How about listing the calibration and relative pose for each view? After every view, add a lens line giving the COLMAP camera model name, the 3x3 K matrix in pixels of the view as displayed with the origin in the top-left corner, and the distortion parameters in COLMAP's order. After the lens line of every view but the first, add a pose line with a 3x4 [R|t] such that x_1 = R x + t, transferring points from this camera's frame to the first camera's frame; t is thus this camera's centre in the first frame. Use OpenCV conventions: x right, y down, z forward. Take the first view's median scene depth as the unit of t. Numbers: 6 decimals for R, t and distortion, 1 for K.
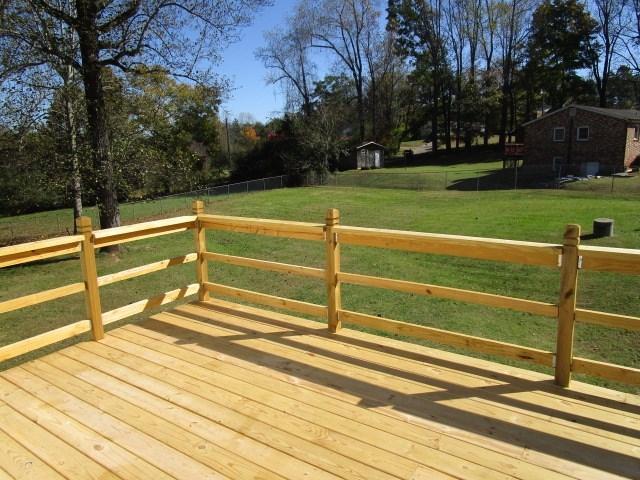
lens RADIAL K [[460.0, 0, 319.3], [0, 460.0, 237.4], [0, 0, 1]] dist [-0.023404, 0.006478]
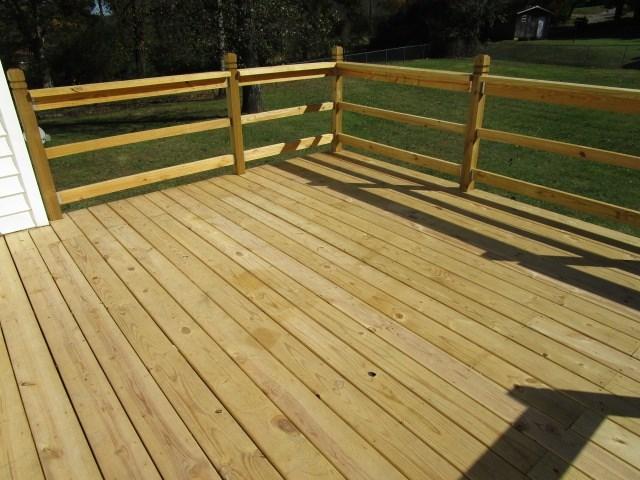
lens RADIAL K [[460.0, 0, 319.1], [0, 460.0, 237.7], [0, 0, 1]] dist [-0.023404, 0.006478]
pose [[0.957726, 0.136762, -0.253095, -0.004609], [-0.066280, 0.961003, 0.268477, 0.063633], [0.279942, -0.240352, 0.929442, -0.004449]]
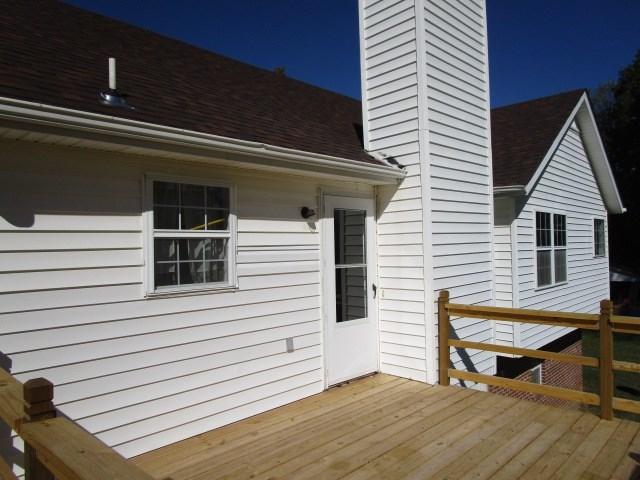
lens RADIAL K [[460.0, 0, 322.0], [0, 460.0, 239.8], [0, 0, 1]] dist [-0.023404, 0.006478]
pose [[-0.178725, 0.015558, -0.983776, 0.653619], [-0.162132, 0.985741, 0.045044, -0.121649], [0.970449, 0.167552, -0.173654, 0.499824]]
